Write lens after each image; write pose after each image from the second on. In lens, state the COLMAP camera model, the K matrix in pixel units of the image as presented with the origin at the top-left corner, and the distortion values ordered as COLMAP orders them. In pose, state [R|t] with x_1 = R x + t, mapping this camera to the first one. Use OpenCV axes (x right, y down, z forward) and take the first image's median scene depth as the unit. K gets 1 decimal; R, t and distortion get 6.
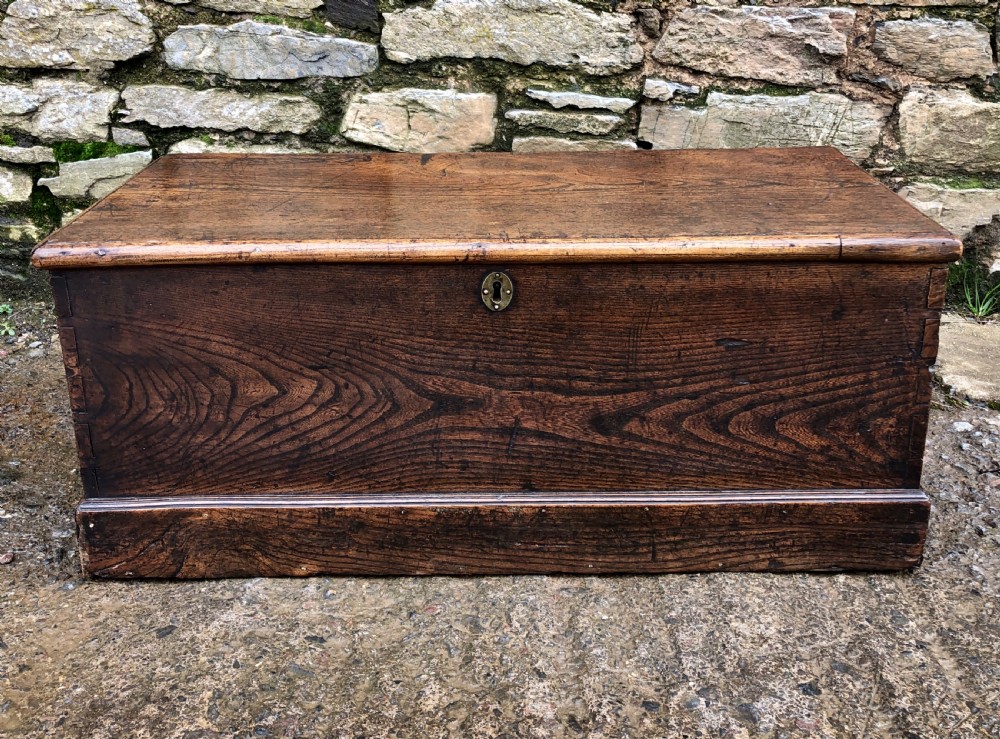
lens RADIAL K [[1104.0, 0, 516.6], [0, 1104.0, 304.2], [0, 0, 1]] dist [0.087864, -0.225643]
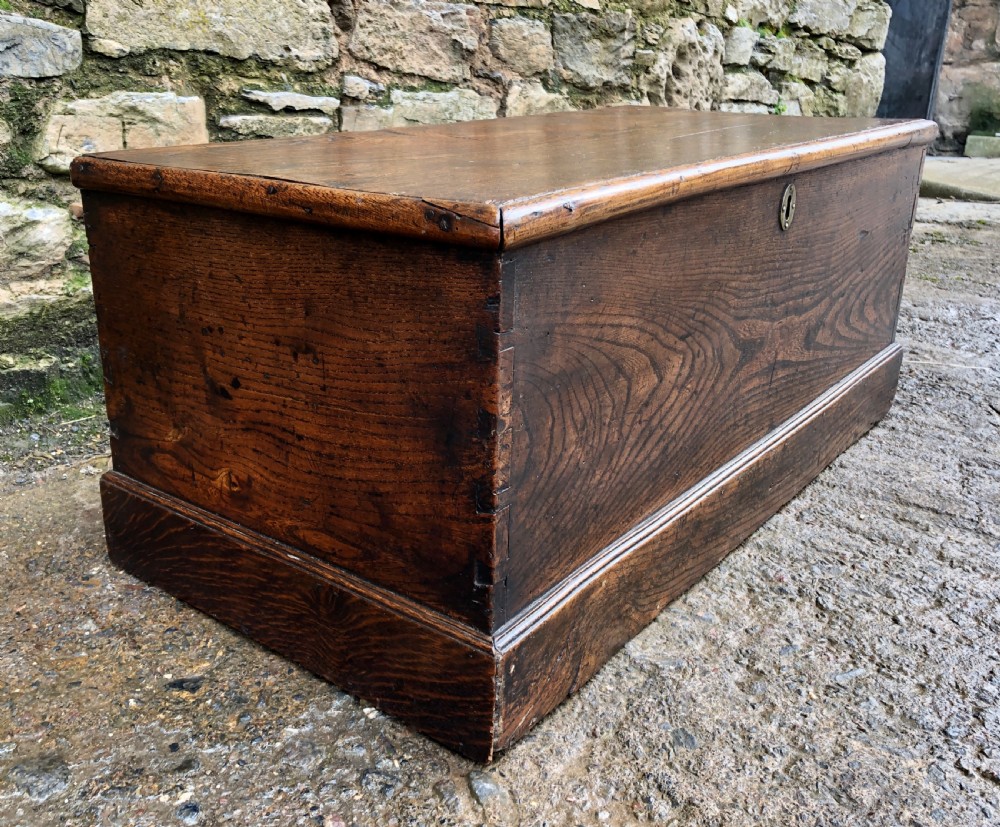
lens RADIAL K [[1021.0, 0, 478.0], [0, 1021.0, 386.0], [0, 0, 1]] dist [0.010248, -0.001921]
pose [[0.620414, -0.240079, 0.746625, -0.508331], [0.254500, 0.962106, 0.097889, -0.010747], [-0.741833, 0.129284, 0.658004, 0.394783]]
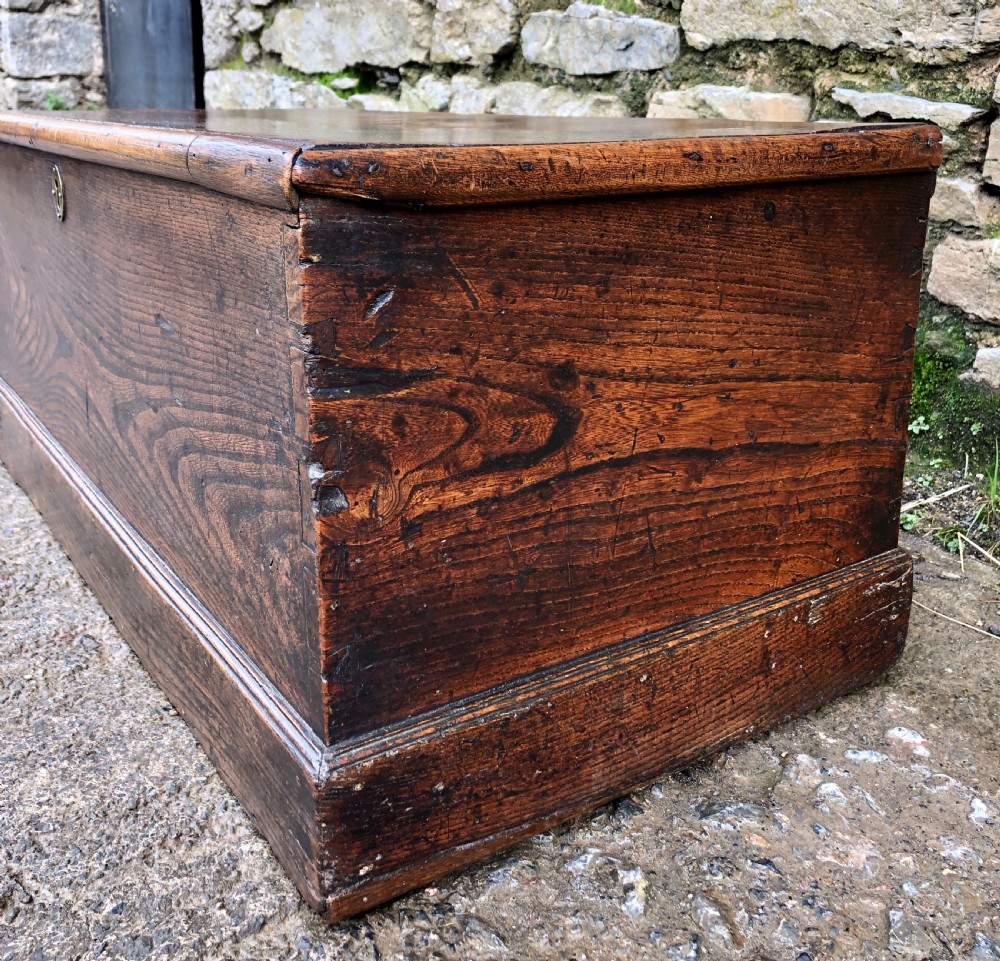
lens RADIAL K [[1110.6, 0, 497.7], [0, 1110.6, 399.5], [0, 0, 1]] dist [-0.010974, 0.051224]
pose [[0.537239, 0.233791, -0.810380, 0.476839], [-0.289312, 0.953602, 0.083312, -0.016500], [0.792258, 0.189695, 0.579951, 0.500482]]
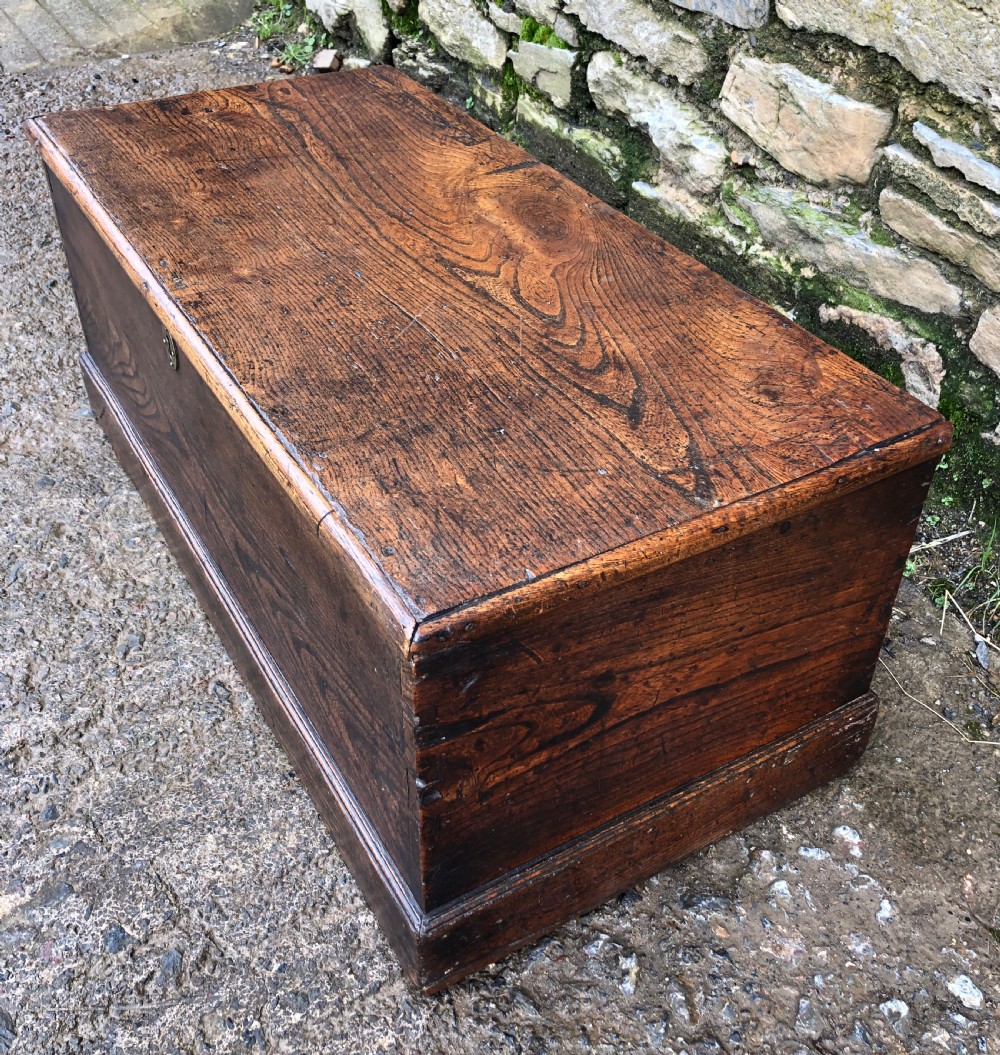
lens RADIAL K [[1164.2, 0, 500.0], [0, 1164.2, 527.5], [0, 0, 1]] dist [-0.008159, 0.040031]
pose [[0.492304, 0.556648, -0.669164, 0.468903], [-0.316122, 0.830628, 0.458393, -0.231623], [0.810989, -0.014131, 0.584890, 0.414755]]
